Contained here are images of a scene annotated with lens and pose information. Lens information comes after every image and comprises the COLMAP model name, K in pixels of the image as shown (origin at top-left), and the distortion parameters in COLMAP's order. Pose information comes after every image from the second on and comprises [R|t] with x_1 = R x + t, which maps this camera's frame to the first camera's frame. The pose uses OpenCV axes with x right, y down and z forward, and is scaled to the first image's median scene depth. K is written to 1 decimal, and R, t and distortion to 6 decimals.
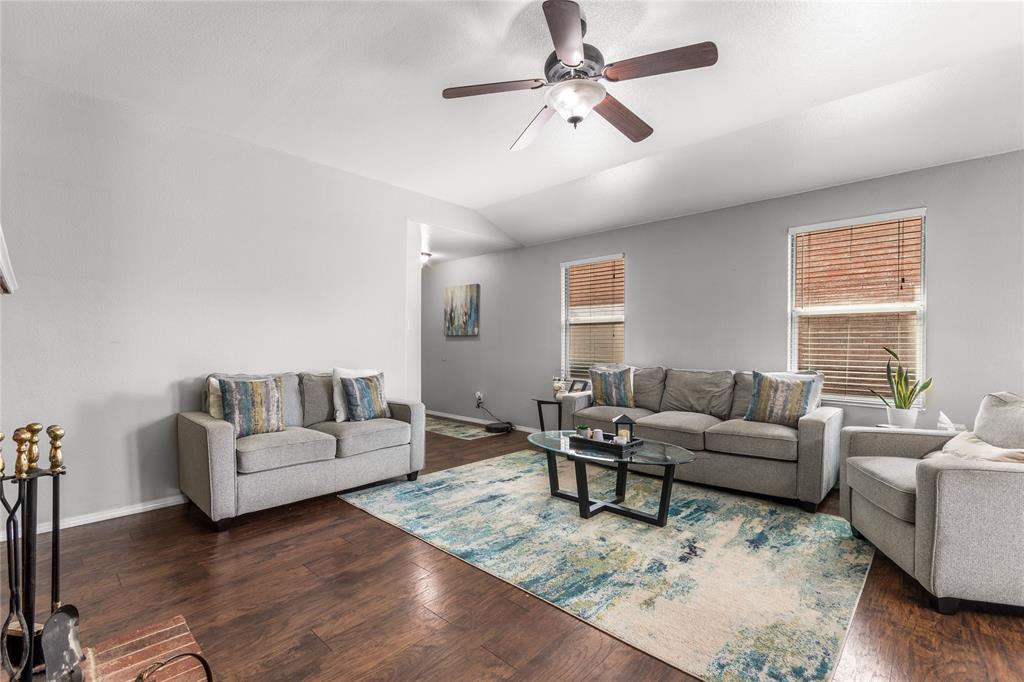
lens RADIAL K [[452.0, 0, 515.2], [0, 452.0, 341.0], [0, 0, 1]] dist [0.002448, 0.000249]
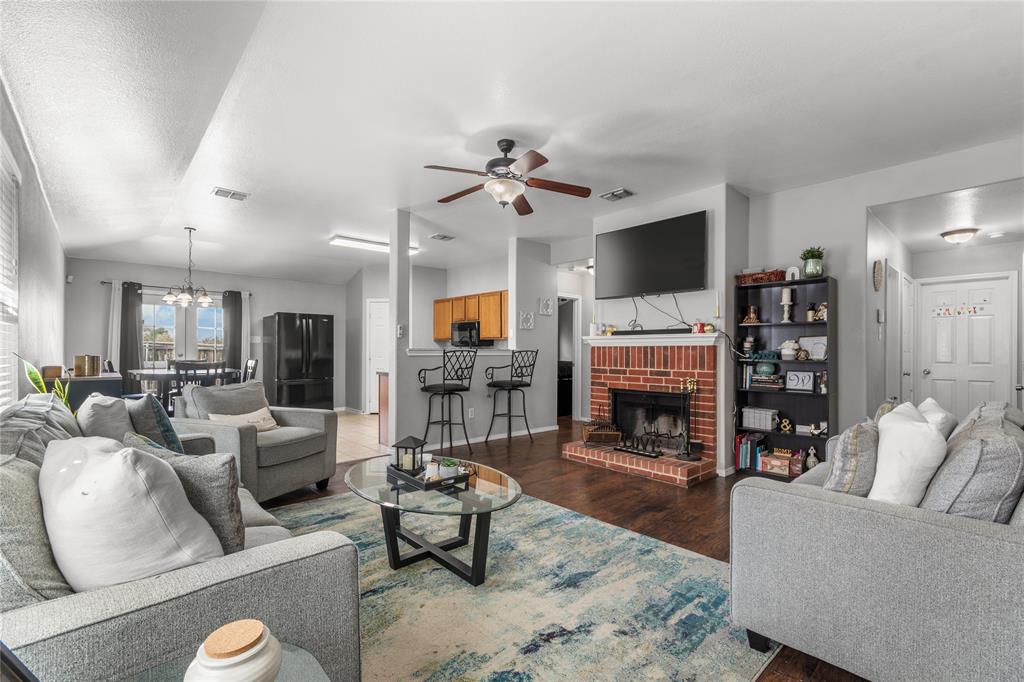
lens RADIAL K [[449.0, 0, 515.7], [0, 449.0, 348.7], [0, 0, 1]] dist [0.004123, 0.000544]
pose [[-0.997433, -0.005771, 0.071375, -0.011654], [-0.006828, 0.999871, -0.014561, 0.012108], [-0.071282, -0.015011, -0.997343, 1.824315]]
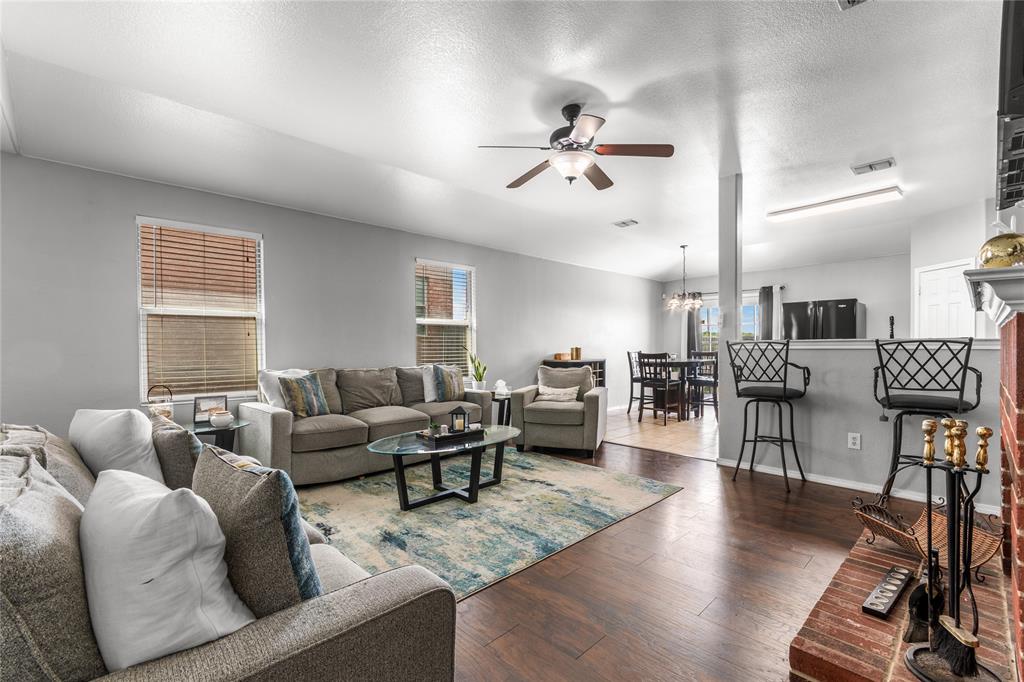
lens RADIAL K [[449.0, 0, 515.7], [0, 449.0, 348.7], [0, 0, 1]] dist [0.004123, 0.000544]
pose [[0.046528, -0.009289, 0.998874, -0.892213], [-0.003593, 0.999949, 0.009466, 0.005827], [-0.998911, -0.004029, 0.046492, 0.814685]]
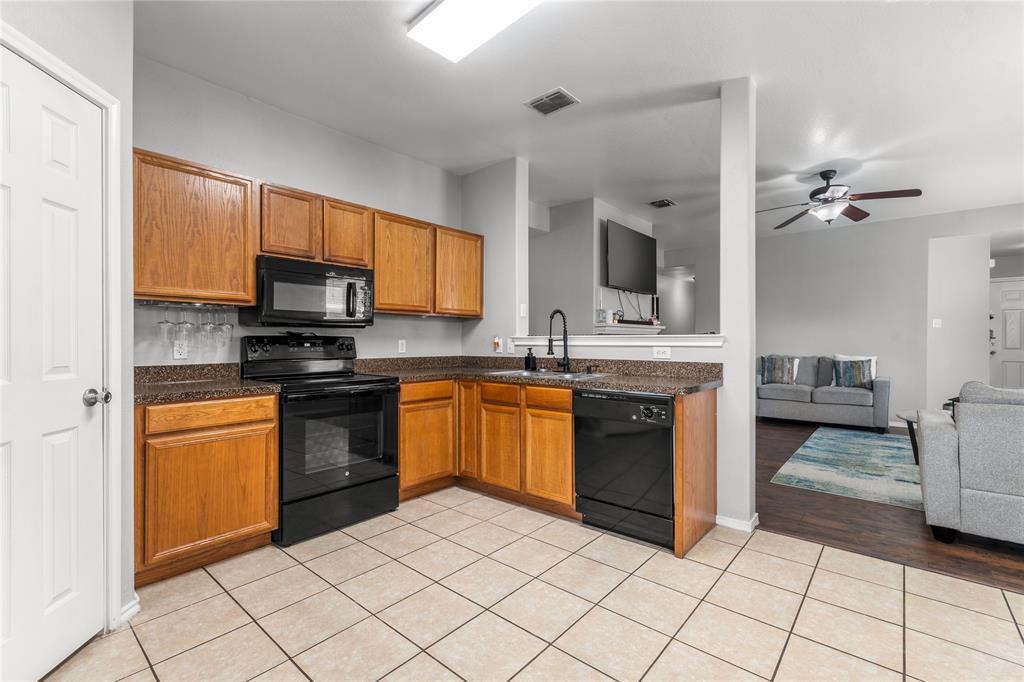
lens RADIAL K [[452.0, 0, 515.2], [0, 452.0, 341.0], [0, 0, 1]] dist [0.002448, 0.000249]
pose [[0.047956, 0.001939, -0.998848, 1.433264], [0.007701, 0.999968, 0.002311, -0.001817], [0.998820, -0.007803, 0.047940, -0.286641]]
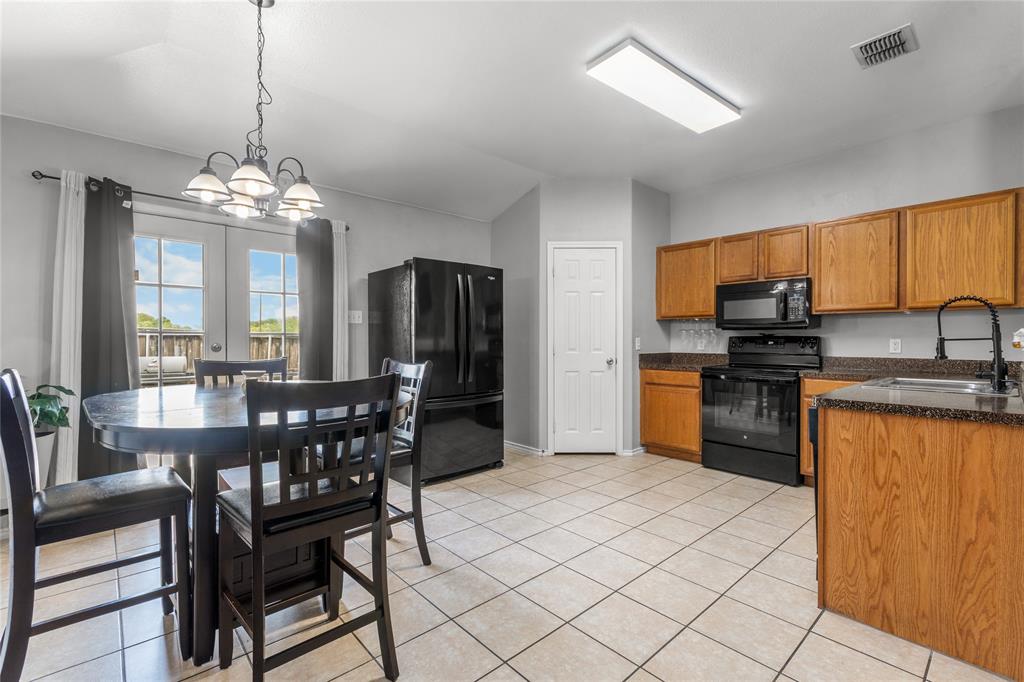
lens RADIAL K [[453.7, 0, 514.5], [0, 453.7, 341.2], [0, 0, 1]] dist [-0.000010, 0.000021]
pose [[-0.996822, -0.001602, 0.079642, 1.045340], [-0.002182, 0.999972, -0.007191, 0.012085], [-0.079628, -0.007342, -0.996798, 0.695779]]
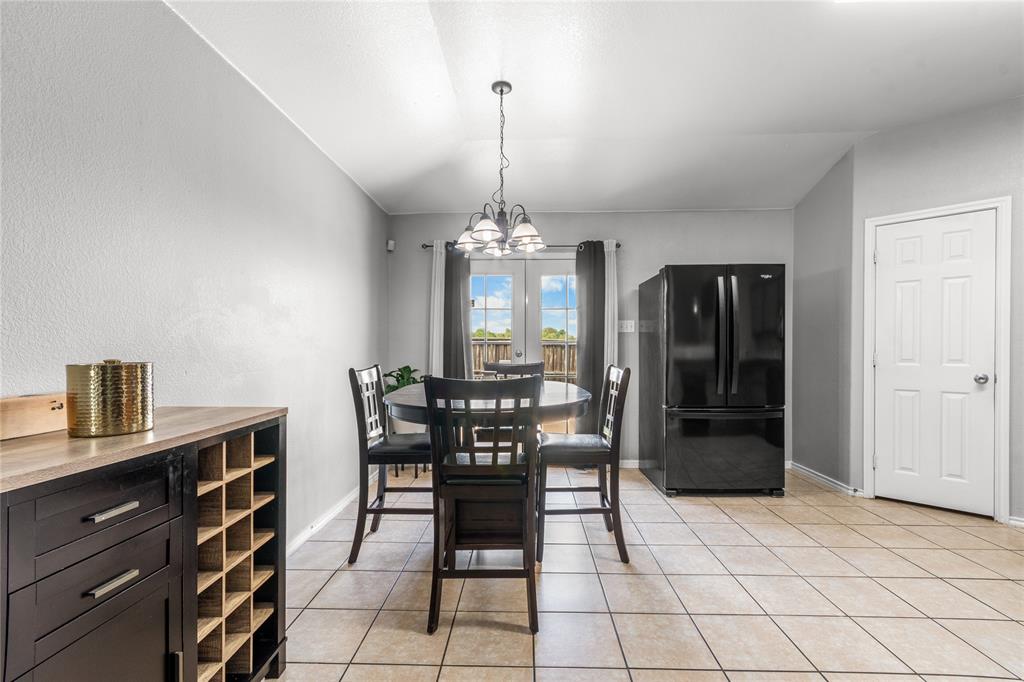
lens RADIAL K [[449.0, 0, 515.7], [0, 449.0, 348.7], [0, 0, 1]] dist [0.004123, 0.000544]
pose [[-0.663419, -0.002102, 0.748245, 0.795179], [-0.006782, 0.999972, -0.003204, 0.010706], [-0.748218, -0.007200, -0.663414, 0.618038]]
